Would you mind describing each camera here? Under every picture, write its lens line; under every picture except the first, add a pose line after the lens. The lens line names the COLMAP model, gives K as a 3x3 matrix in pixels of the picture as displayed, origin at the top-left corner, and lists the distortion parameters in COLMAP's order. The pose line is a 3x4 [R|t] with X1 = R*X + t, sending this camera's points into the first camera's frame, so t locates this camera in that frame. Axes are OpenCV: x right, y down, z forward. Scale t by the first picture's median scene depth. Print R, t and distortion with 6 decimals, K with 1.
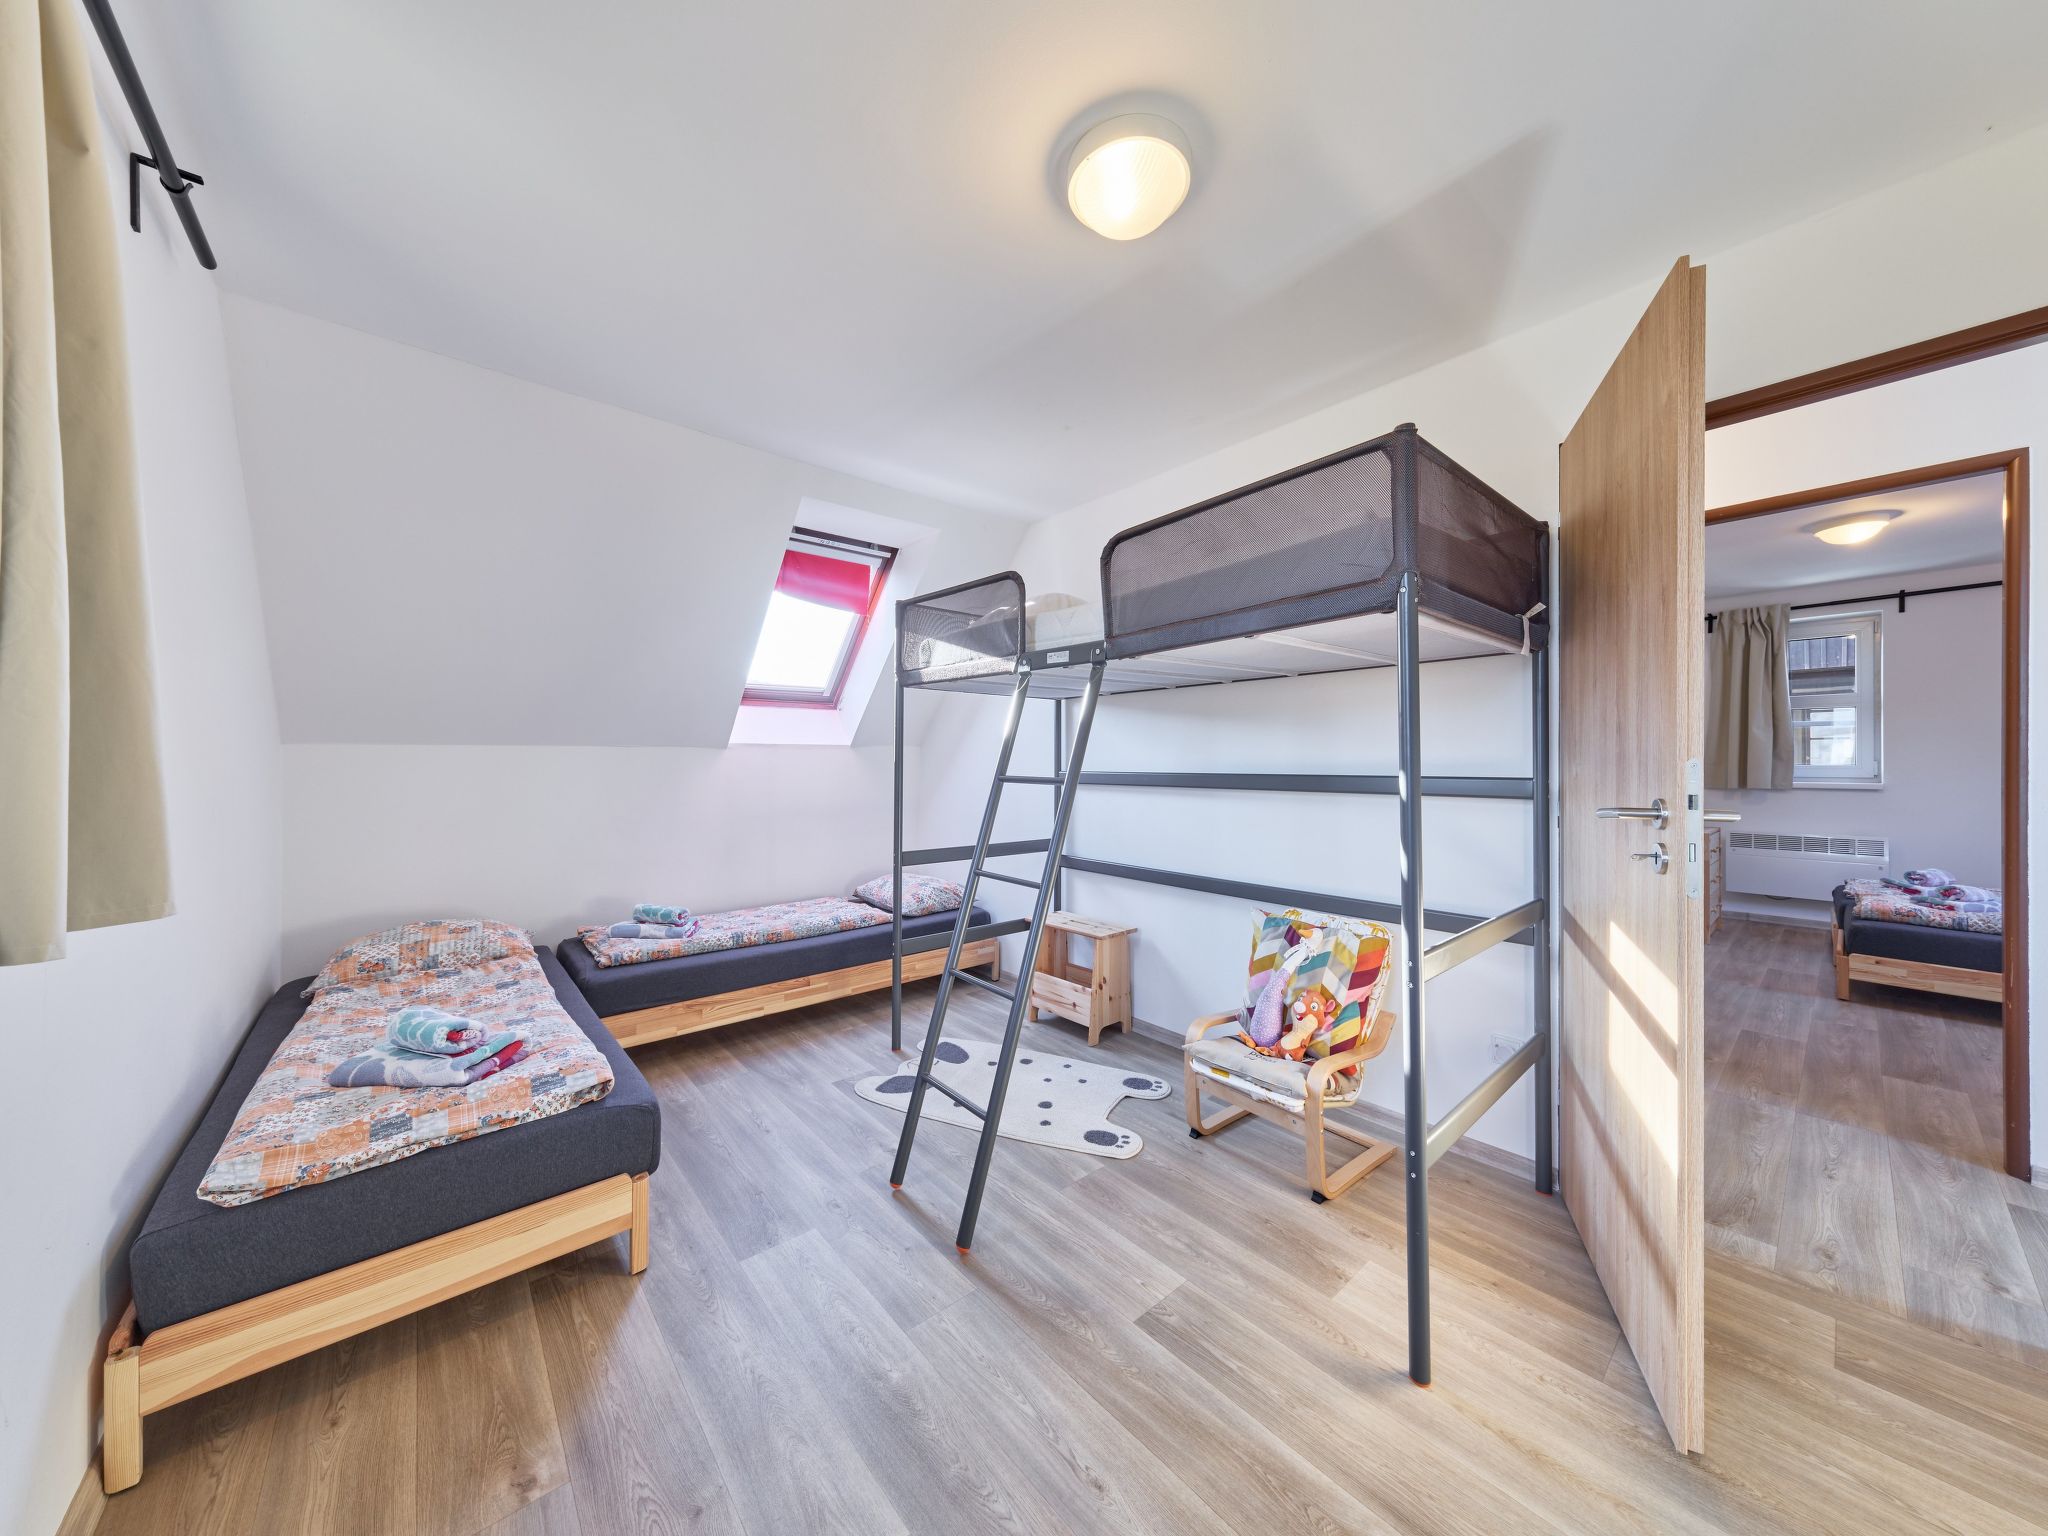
lens RADIAL K [[706.2, 0, 1024.0], [0, 706.2, 768.0], [0, 0, 1]] dist [0.000970, -0.000059]
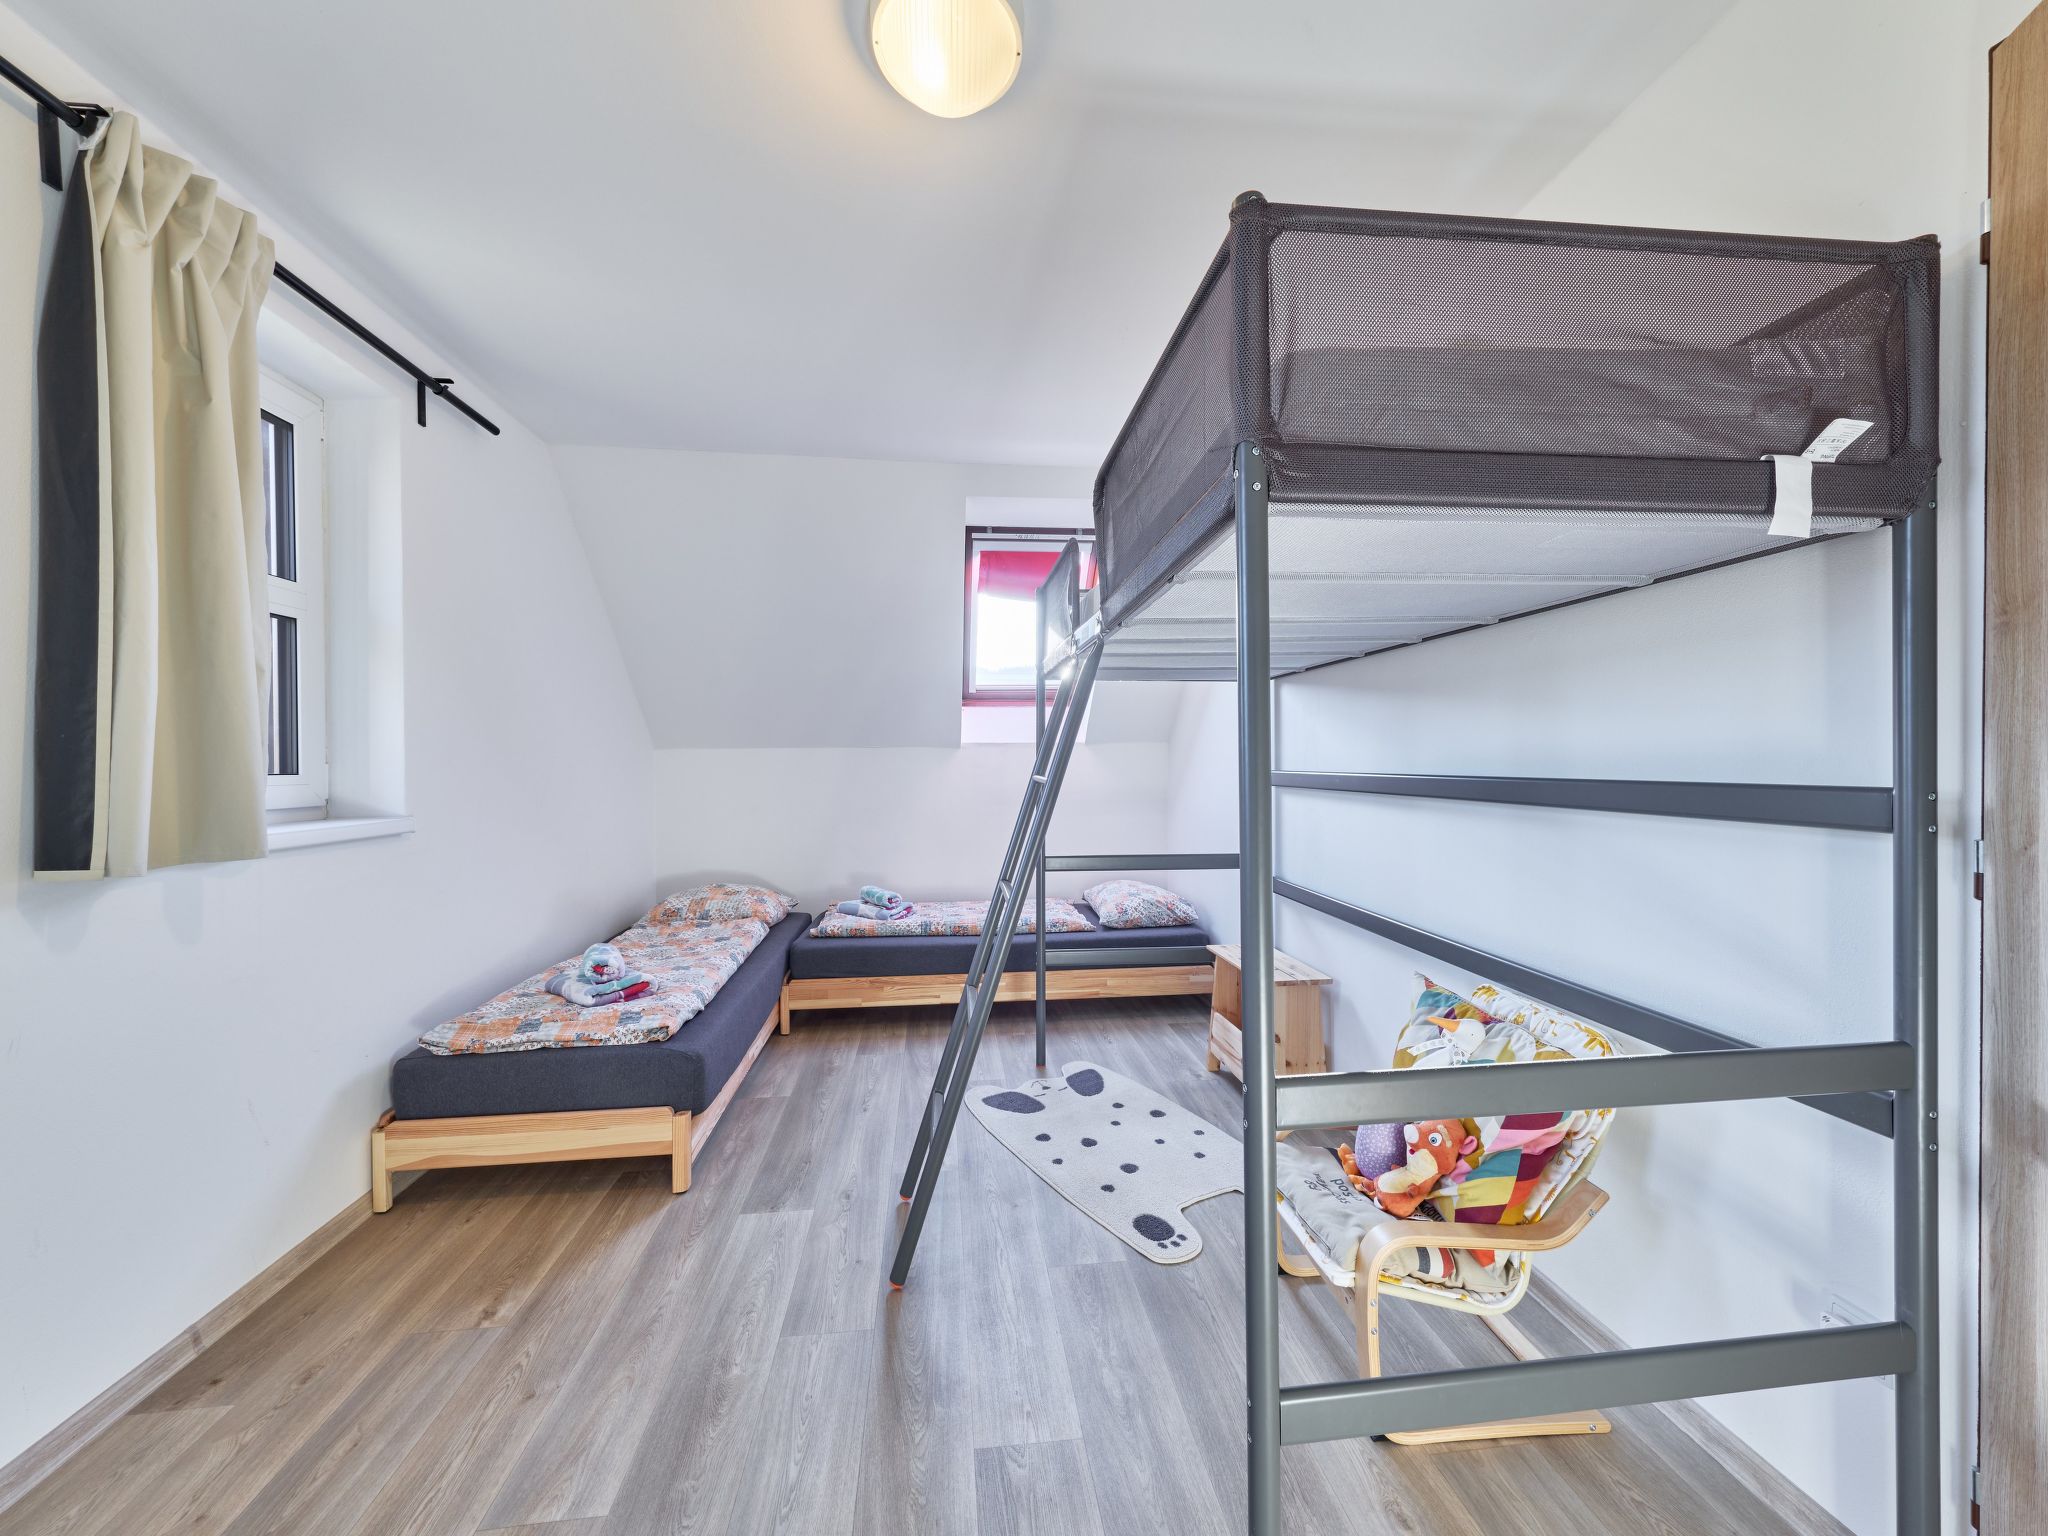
lens RADIAL K [[738.0, 0, 1020.9], [0, 738.0, 772.1], [0, 0, 1]] dist [0.000417, -0.000109]
pose [[0.825944, 0.005236, -0.563728, 0.562679], [-0.000480, 0.999963, 0.008585, -0.001535], [0.563752, -0.006820, 0.825916, 0.279119]]
